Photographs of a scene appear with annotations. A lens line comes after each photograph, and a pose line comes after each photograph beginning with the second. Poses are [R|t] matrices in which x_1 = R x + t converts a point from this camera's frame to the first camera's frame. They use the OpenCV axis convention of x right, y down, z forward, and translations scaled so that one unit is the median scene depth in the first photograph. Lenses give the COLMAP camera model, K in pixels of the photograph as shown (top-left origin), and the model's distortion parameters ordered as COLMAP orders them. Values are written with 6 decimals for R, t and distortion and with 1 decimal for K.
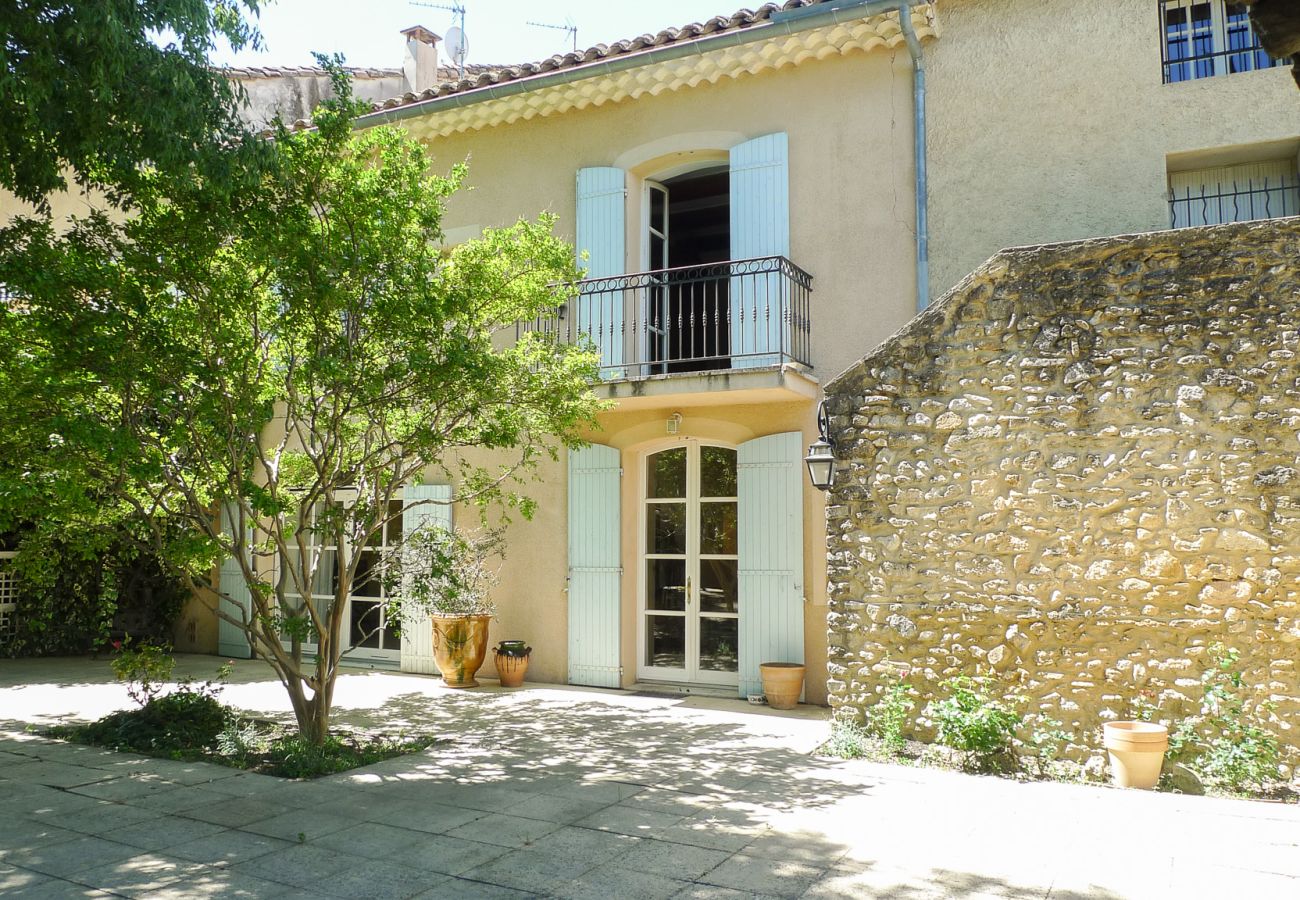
lens RADIAL K [[990.9, 0, 650.0], [0, 990.9, 450.0], [0, 0, 1]] dist [-0.086097, 0.000827]
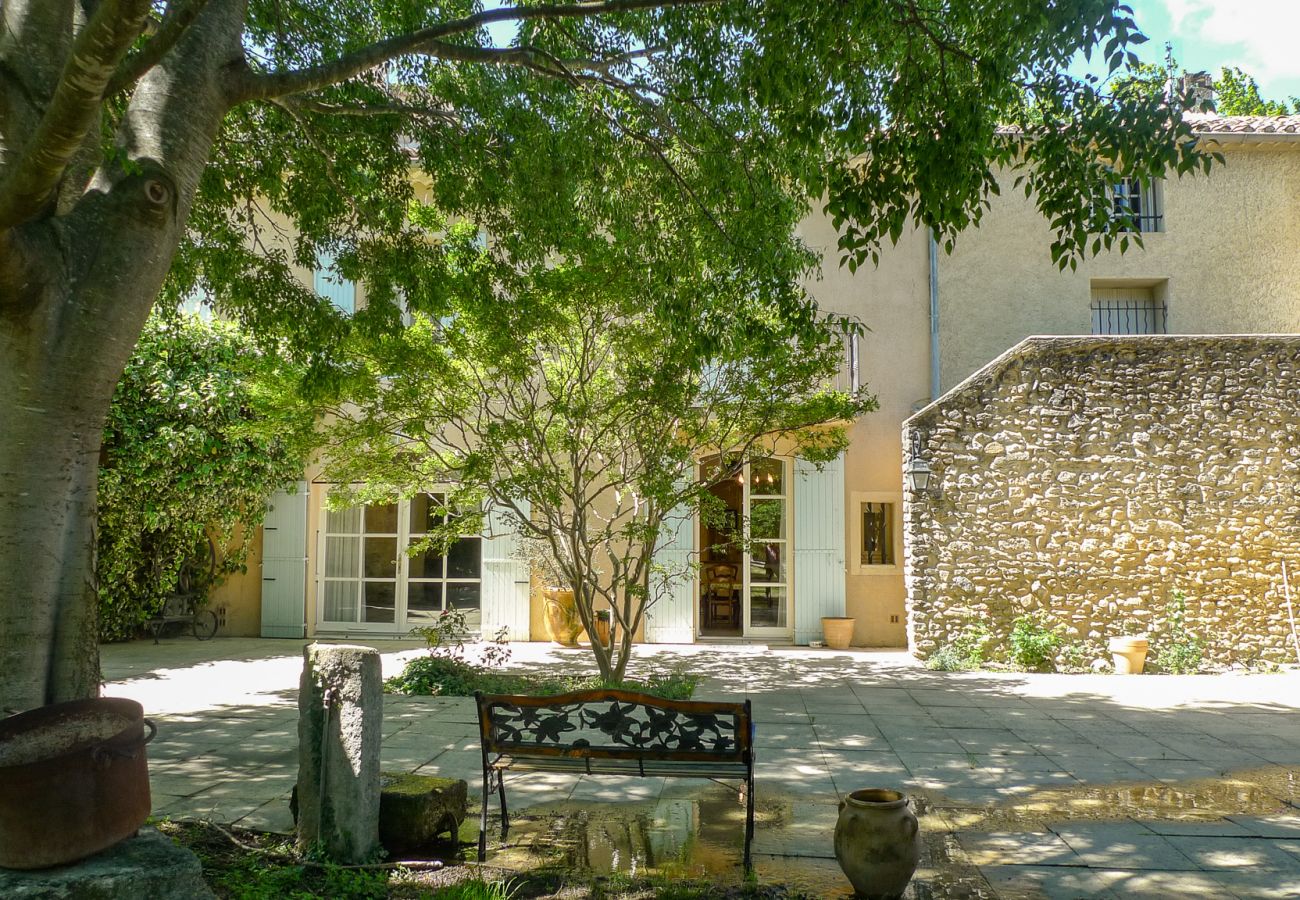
lens RADIAL K [[990.9, 0, 650.0], [0, 990.9, 450.0], [0, 0, 1]] dist [-0.086097, 0.000827]
pose [[0.931936, 0.031384, 0.361262, -0.763254], [-0.032644, 0.999464, -0.002617, -0.004927], [-0.361151, -0.009354, 0.932460, -0.223785]]
